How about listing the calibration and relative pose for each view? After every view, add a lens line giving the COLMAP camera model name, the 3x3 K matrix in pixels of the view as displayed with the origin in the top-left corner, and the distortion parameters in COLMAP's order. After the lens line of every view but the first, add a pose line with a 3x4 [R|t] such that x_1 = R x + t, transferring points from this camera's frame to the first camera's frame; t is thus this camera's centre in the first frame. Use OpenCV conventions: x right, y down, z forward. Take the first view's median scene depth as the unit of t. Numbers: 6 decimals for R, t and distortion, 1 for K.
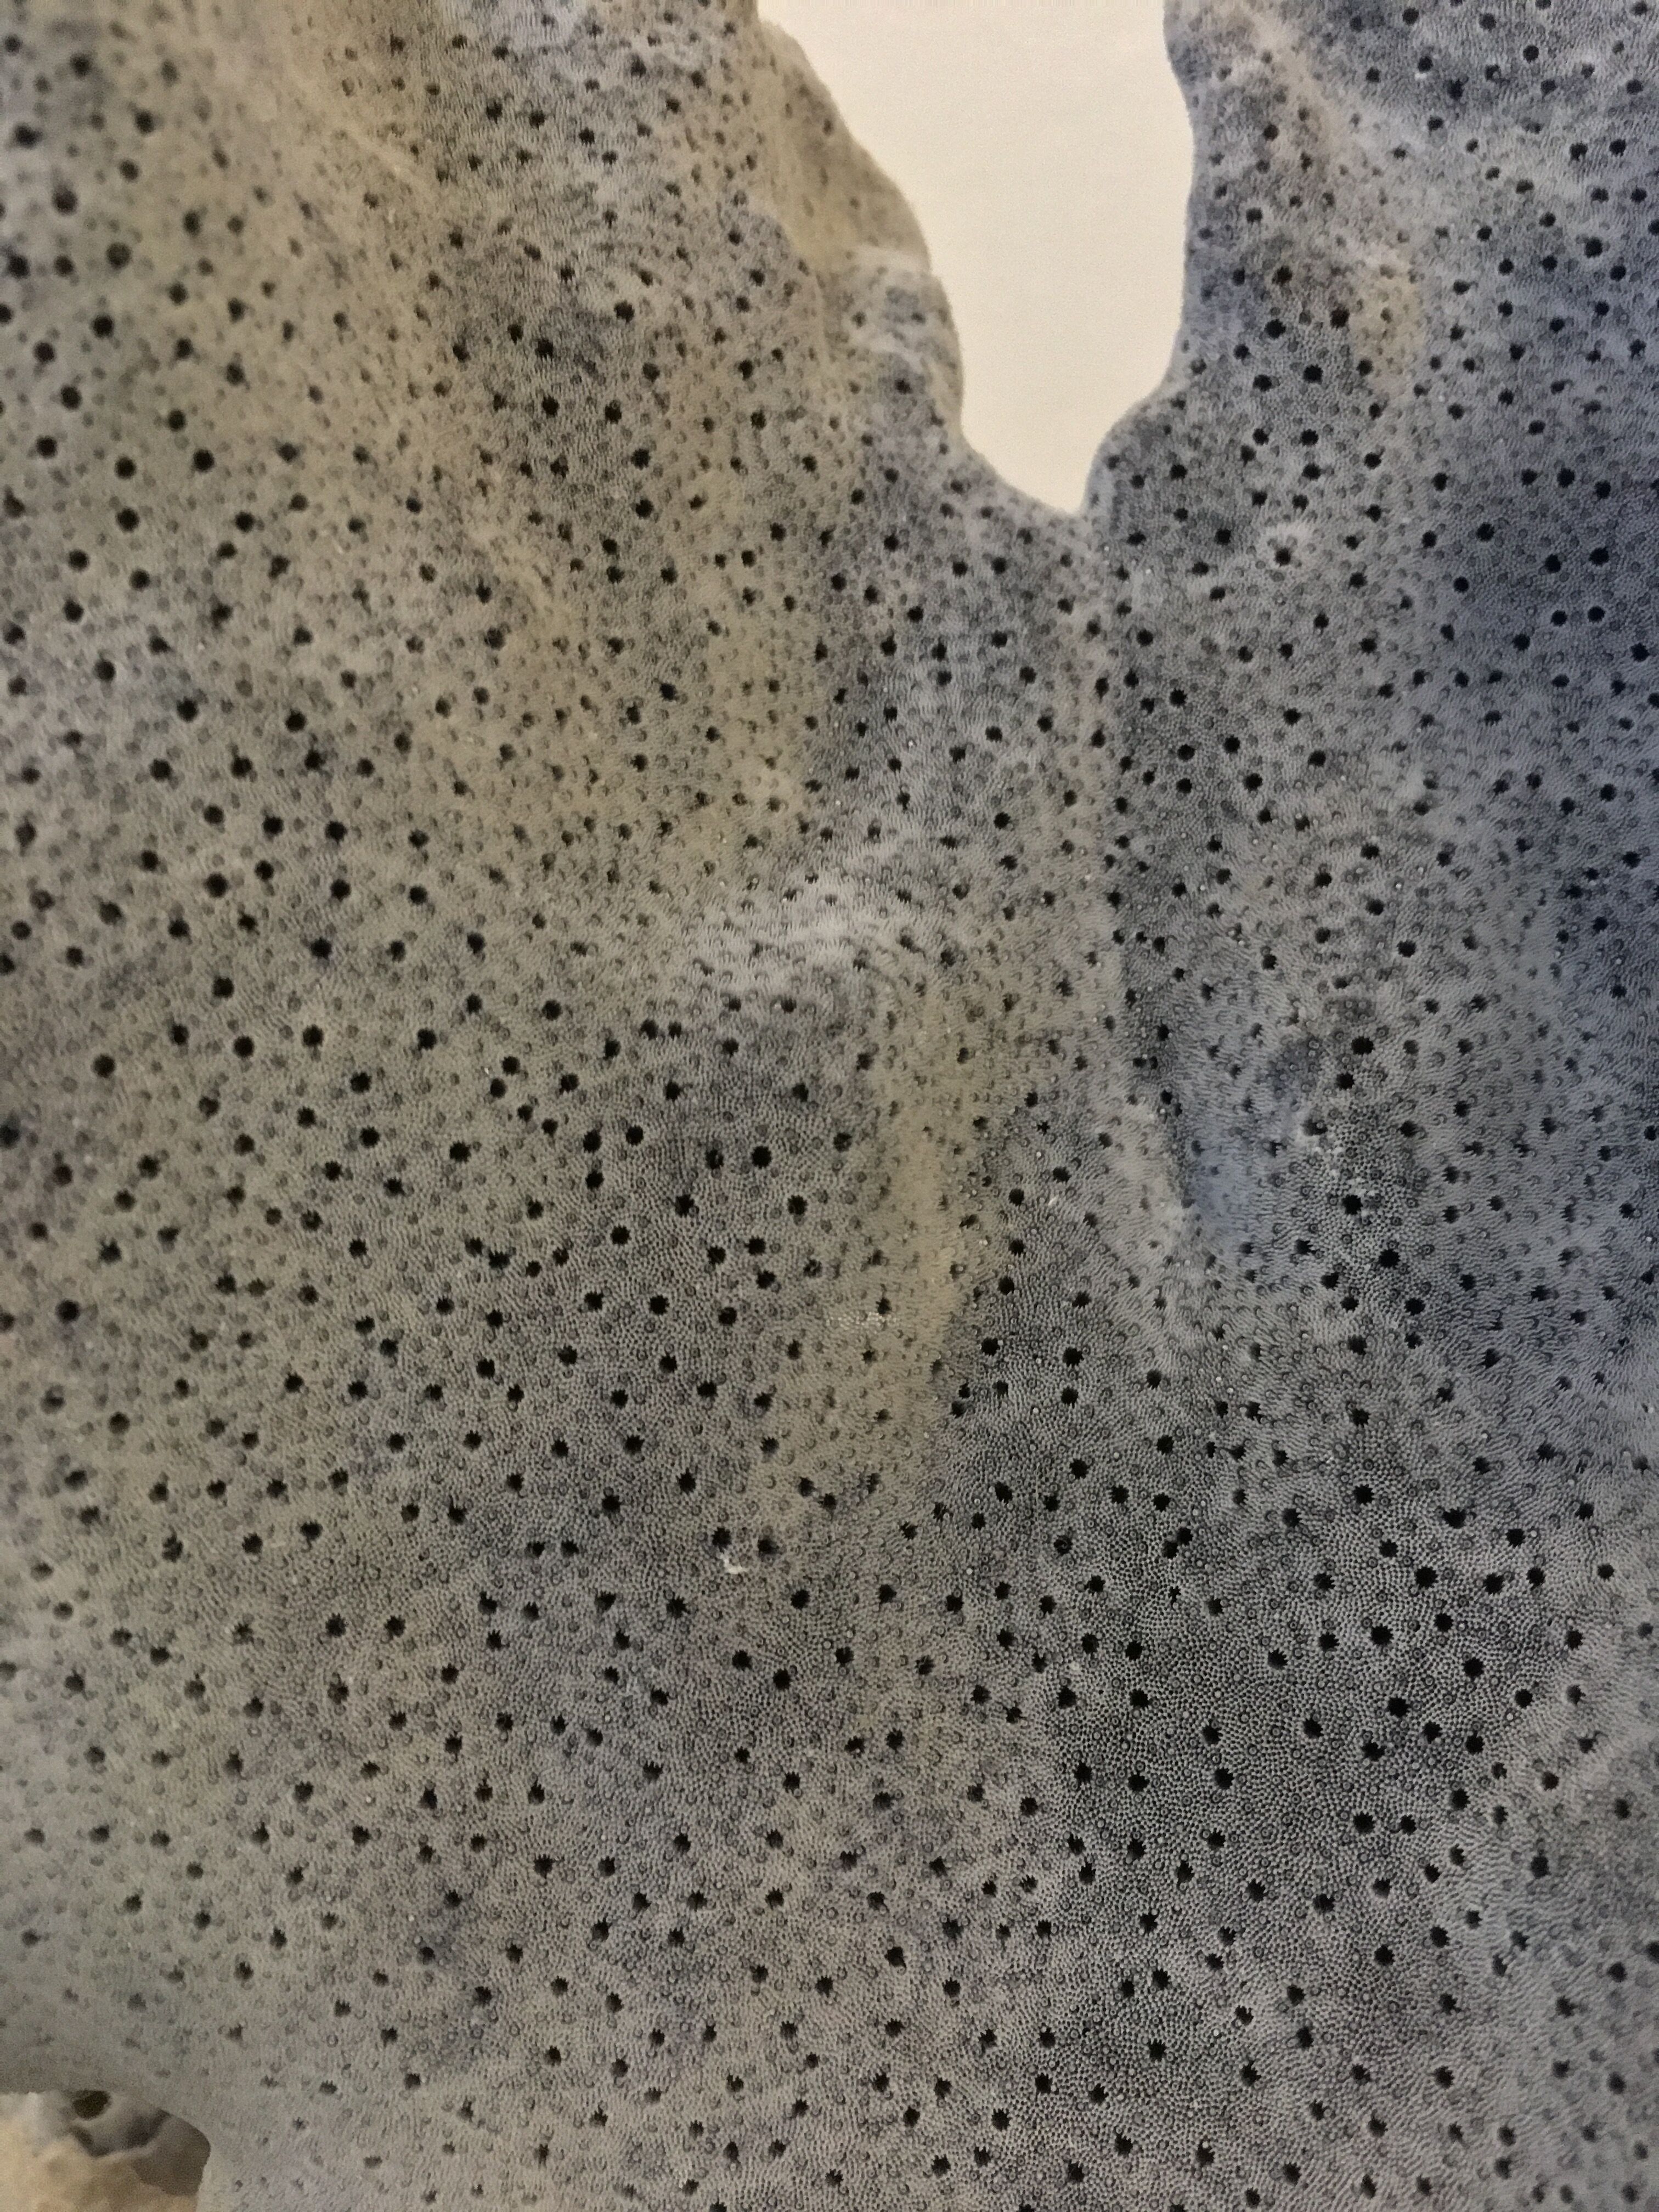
lens RADIAL K [[1996.1, 0, 833.3], [0, 1996.1, 1095.8], [0, 0, 1]] dist [0.063337, -0.170334]
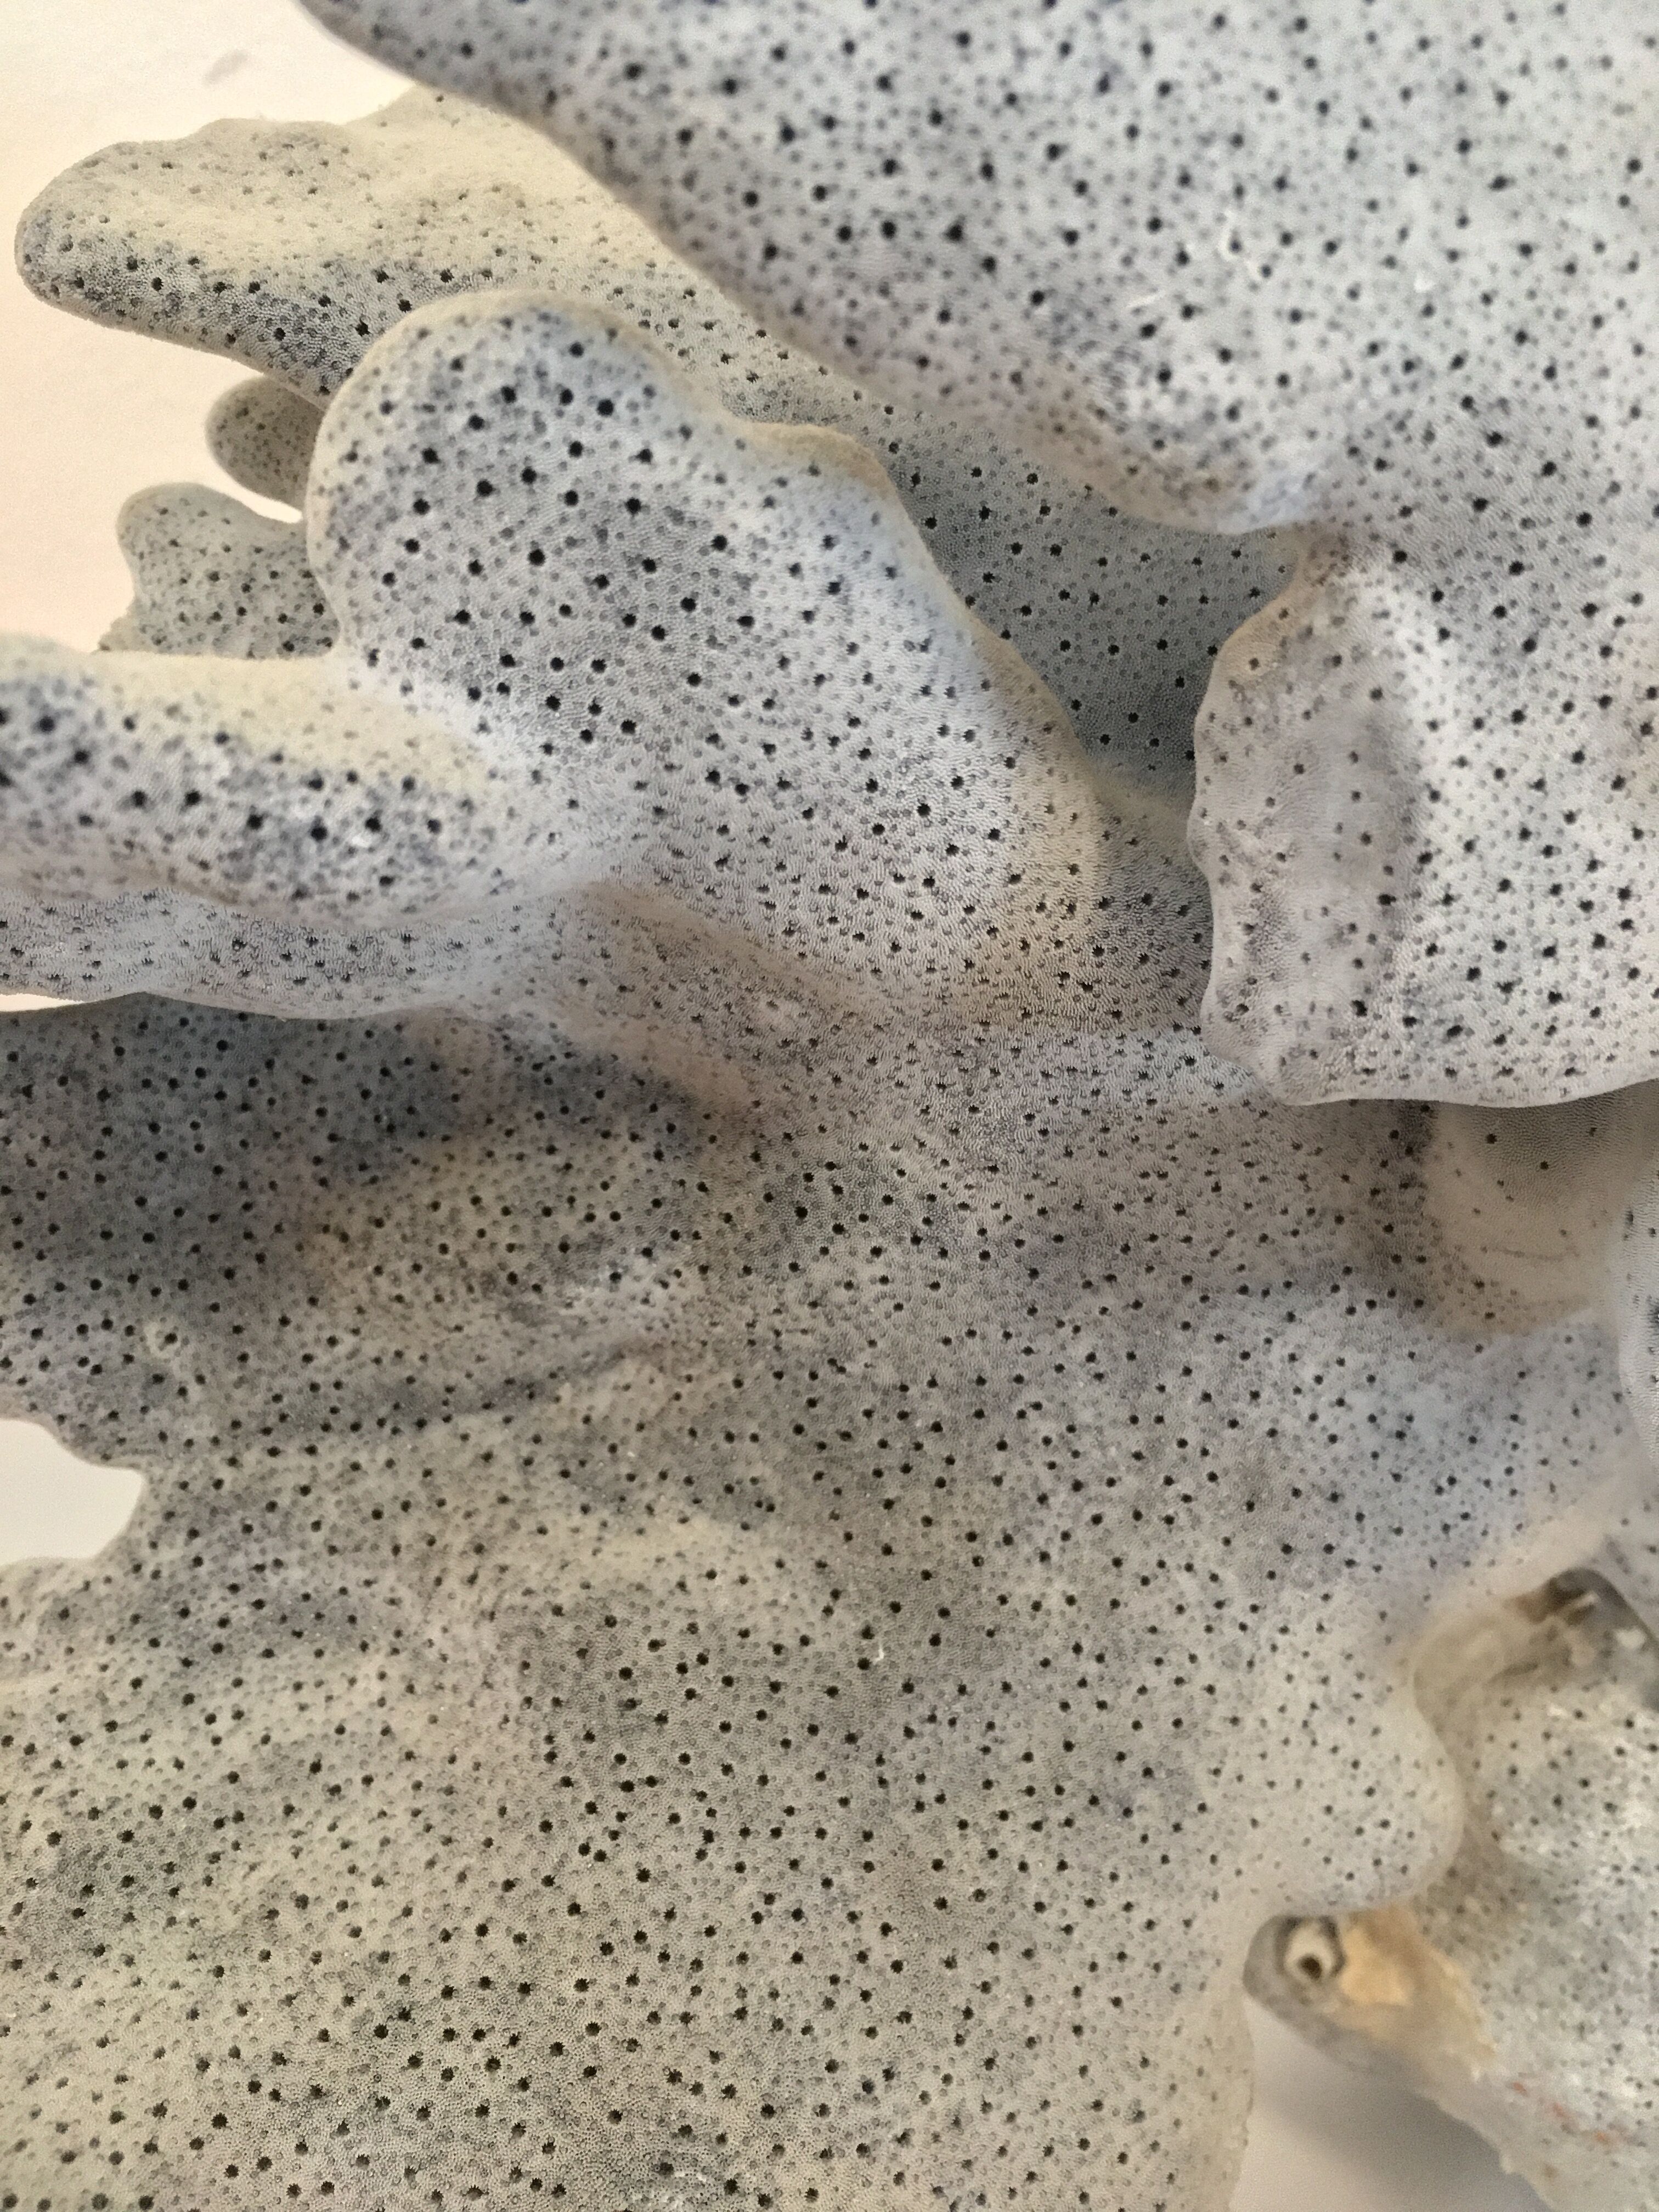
lens RADIAL K [[1966.4, 0, 832.5], [0, 1966.4, 1096.4], [0, 0, 1]] dist [0.072514, -0.163565]
pose [[-0.110326, -0.991719, 0.065733, 0.294240], [0.979159, -0.097105, 0.178378, -0.043669], [-0.170518, 0.084042, 0.981764, -0.596014]]
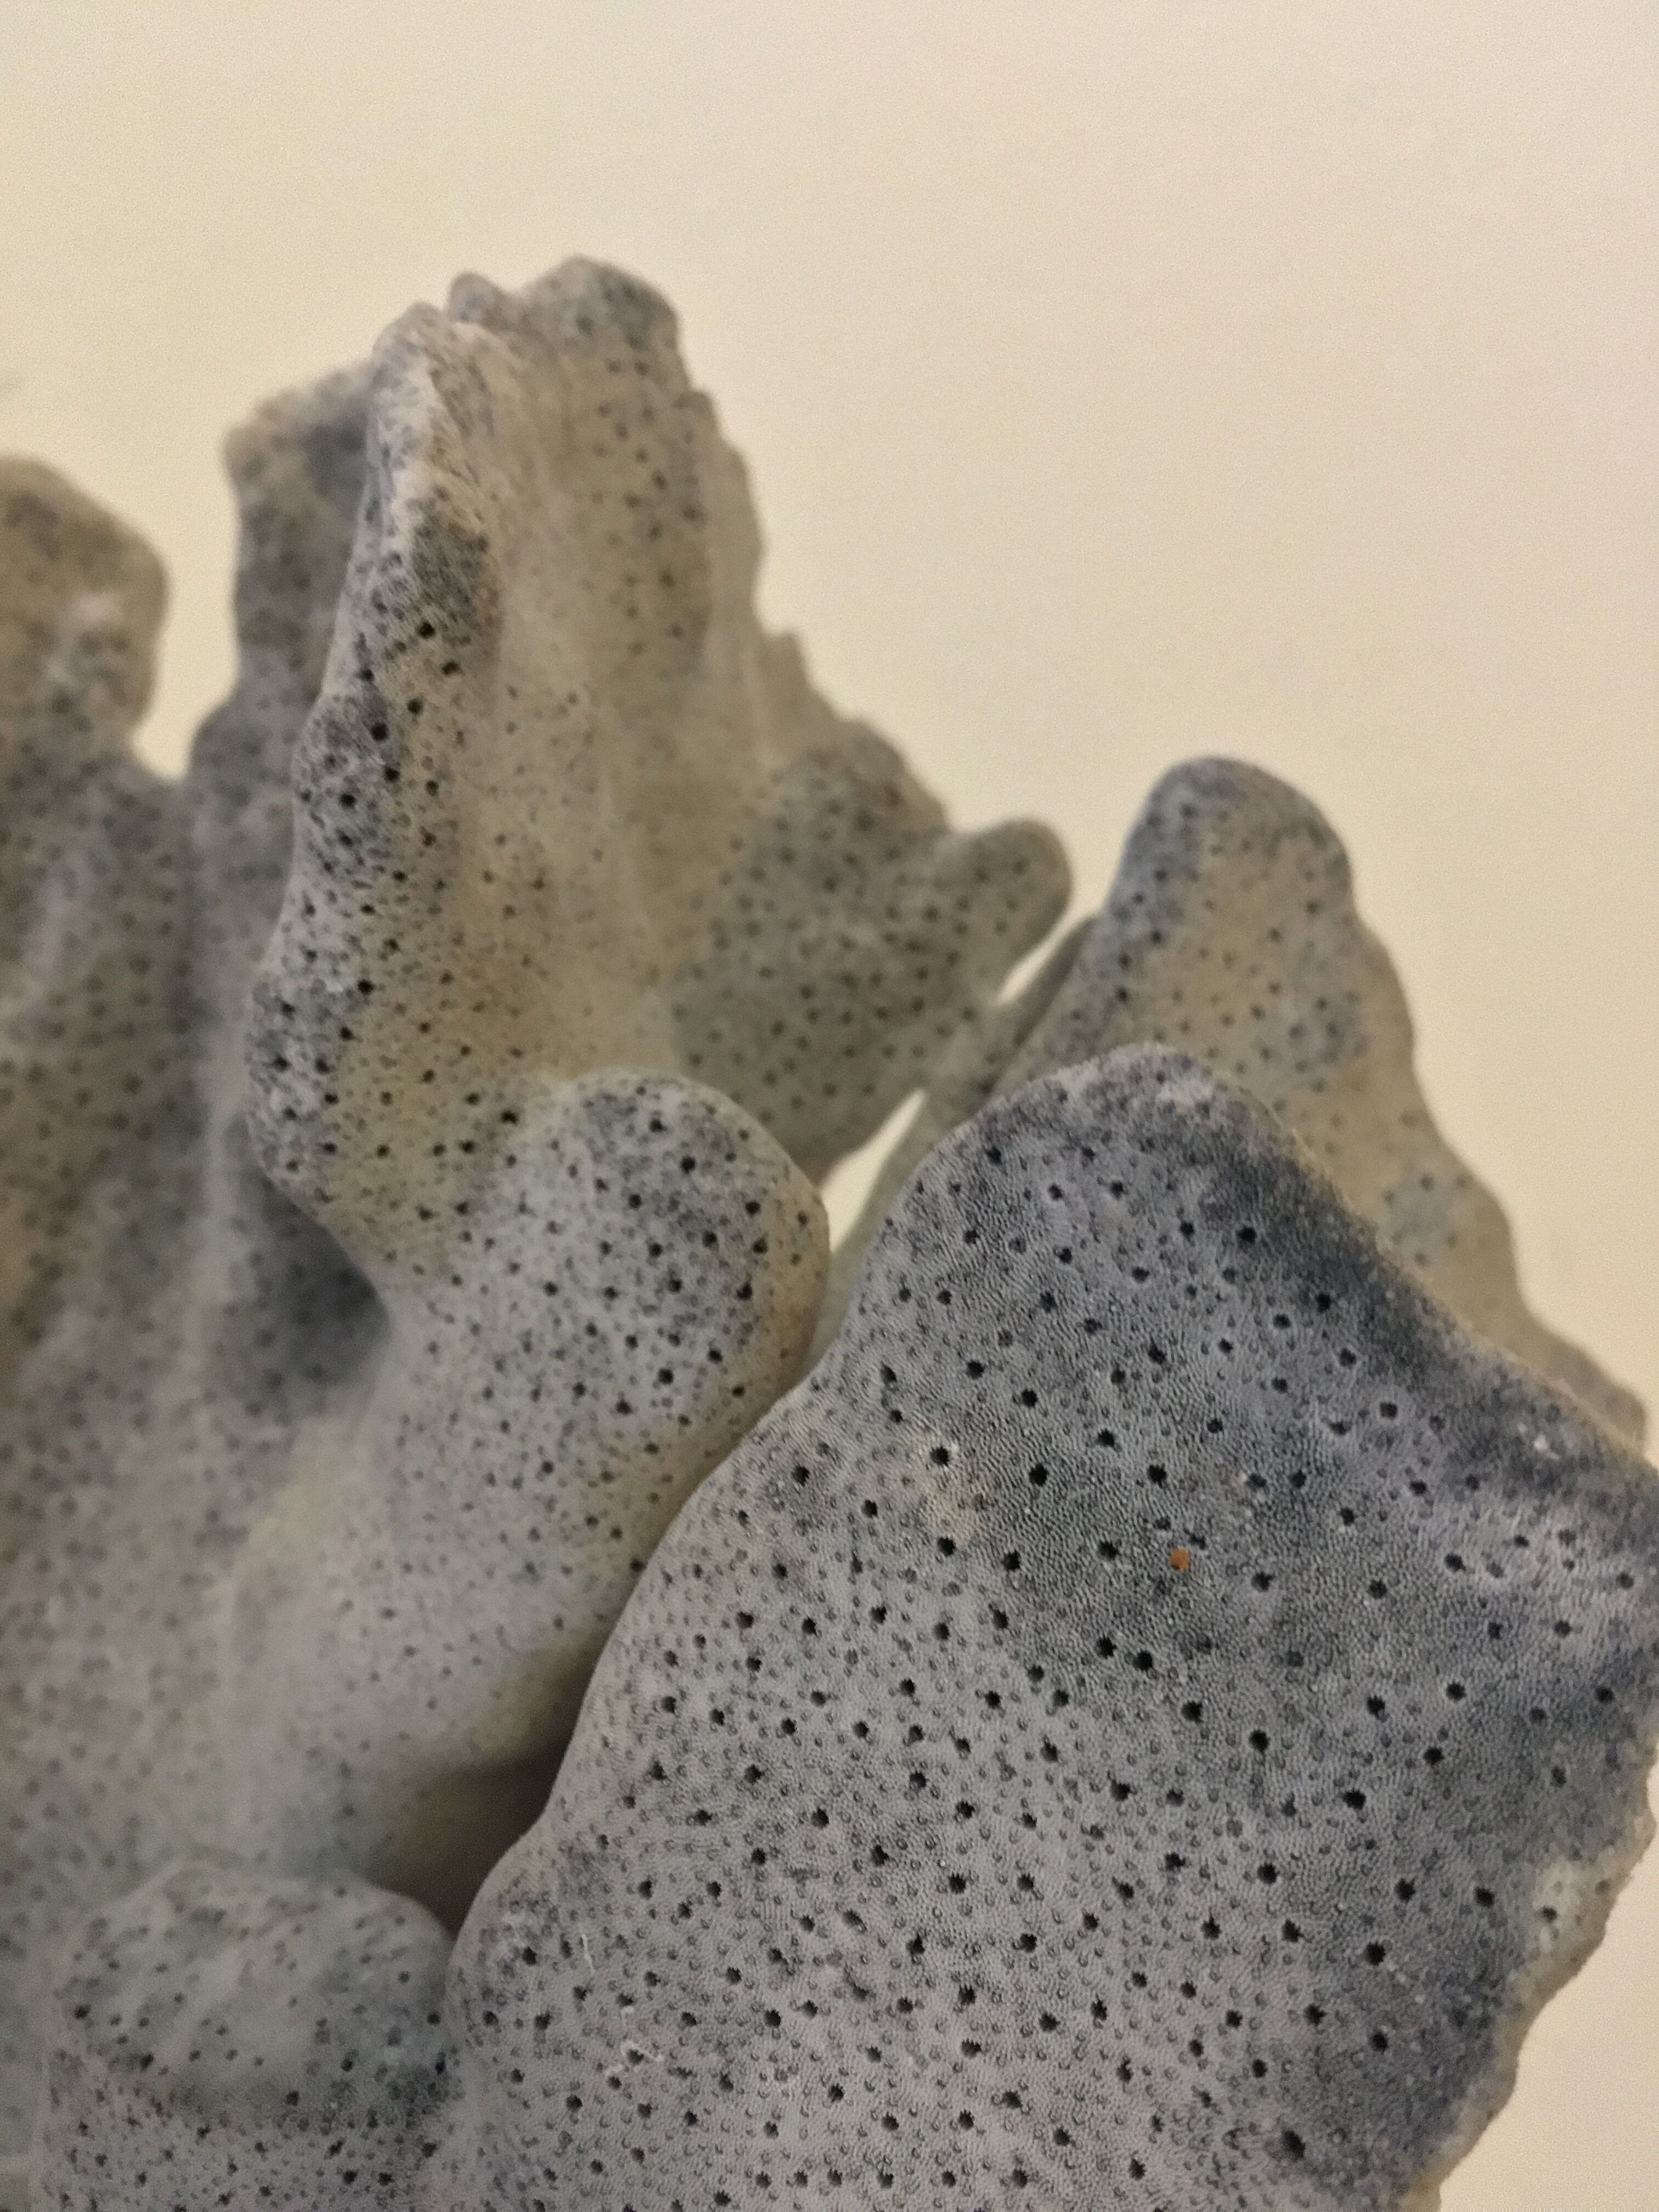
lens RADIAL K [[1996.1, 0, 833.3], [0, 1996.1, 1095.8], [0, 0, 1]] dist [0.063337, -0.170334]
pose [[0.989208, 0.001185, -0.146512, 1.056496], [0.008903, 0.997634, 0.068177, -0.174847], [0.146246, -0.068745, 0.986857, -0.620068]]
